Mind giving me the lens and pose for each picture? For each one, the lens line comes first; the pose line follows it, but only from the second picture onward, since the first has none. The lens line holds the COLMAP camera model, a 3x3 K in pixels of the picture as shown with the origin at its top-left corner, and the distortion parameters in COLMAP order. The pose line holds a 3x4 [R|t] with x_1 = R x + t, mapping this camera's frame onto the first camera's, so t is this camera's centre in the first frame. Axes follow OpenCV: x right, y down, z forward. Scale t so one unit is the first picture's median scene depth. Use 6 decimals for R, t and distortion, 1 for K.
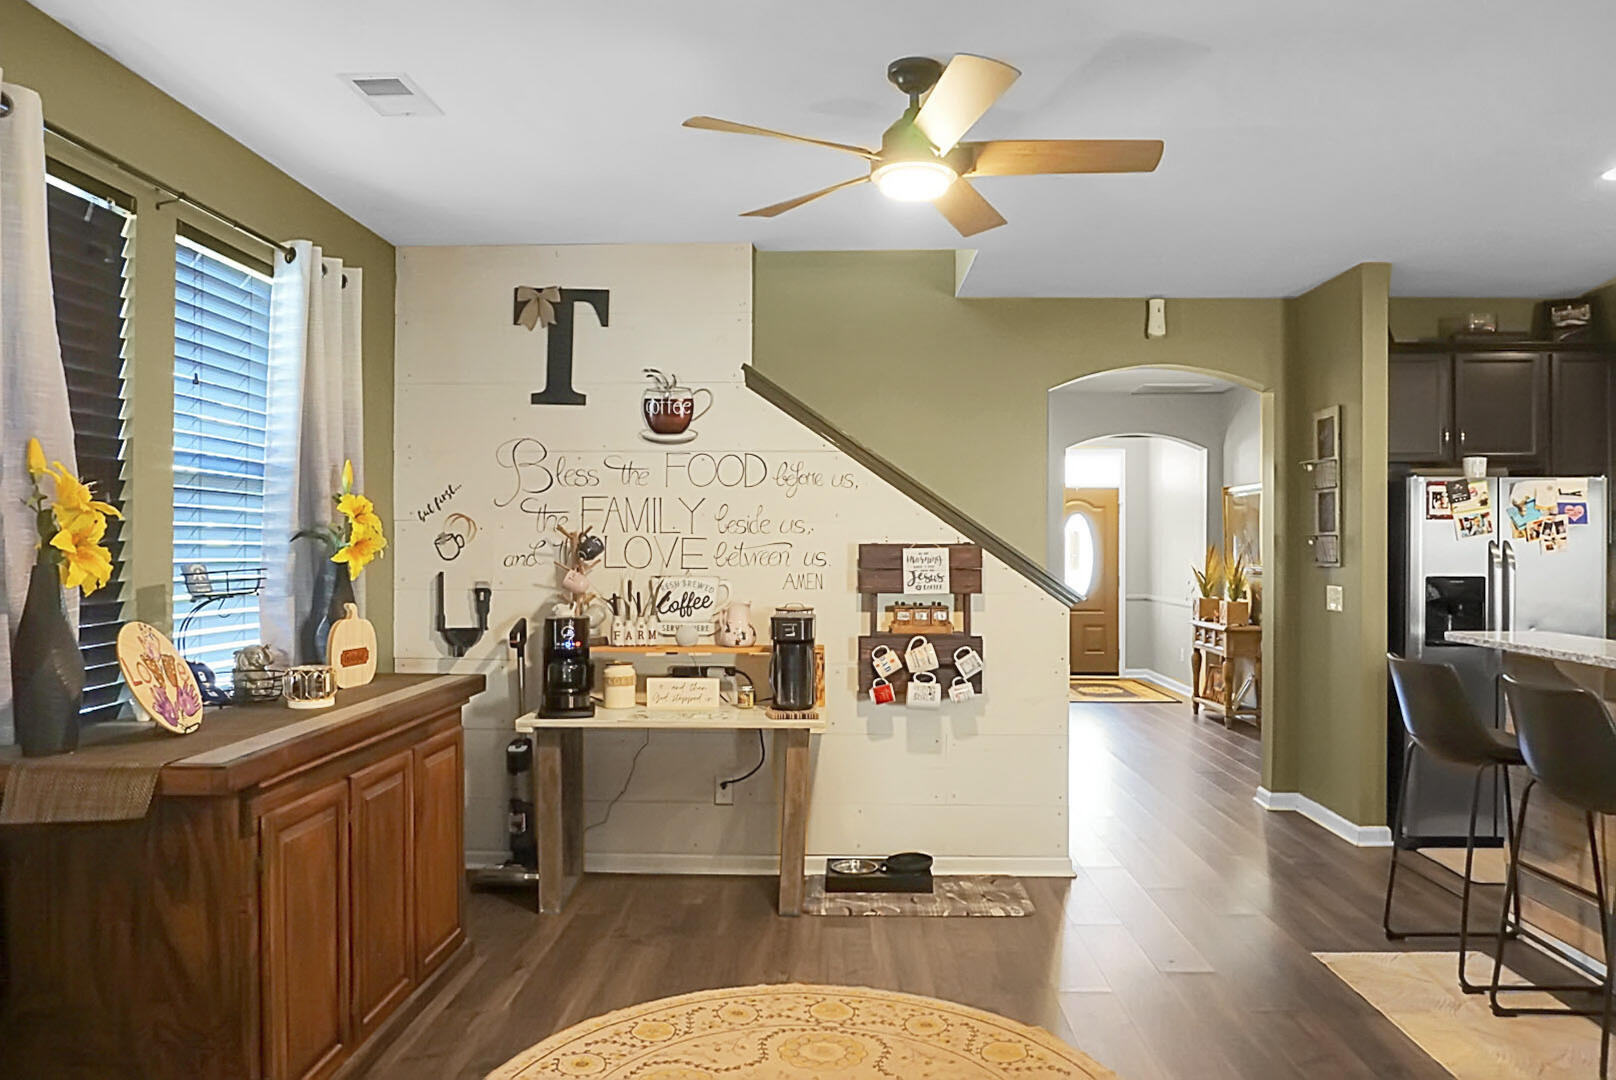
lens RADIAL K [[1088.1, 0, 809.7], [0, 1088.1, 541.9], [0, 0, 1]] dist [-0.054085, 0.037794]
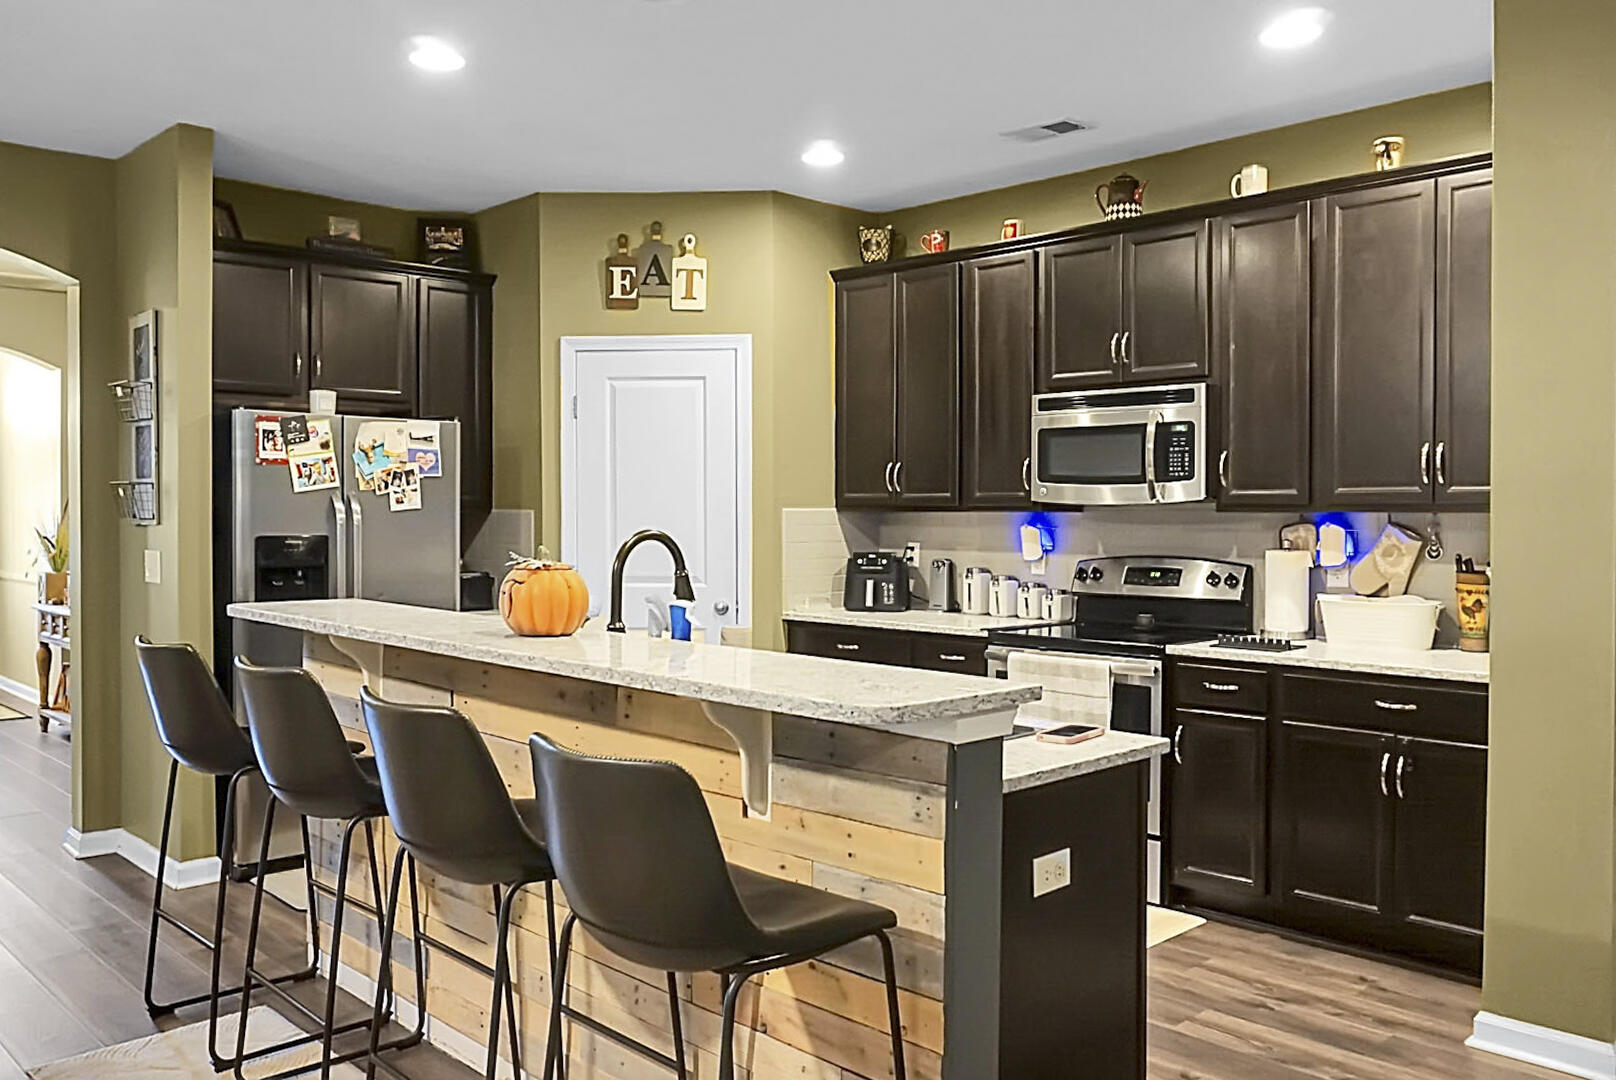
lens RADIAL K [[1309.5, 0, 791.8], [0, 1309.5, 545.5], [0, 0, 1]] dist [-0.040993, 0.035295]
pose [[0.704890, -0.015743, 0.709142, 0.177882], [-0.005286, 0.999609, 0.027446, 0.011243], [-0.709297, -0.023095, 0.704532, 0.042124]]
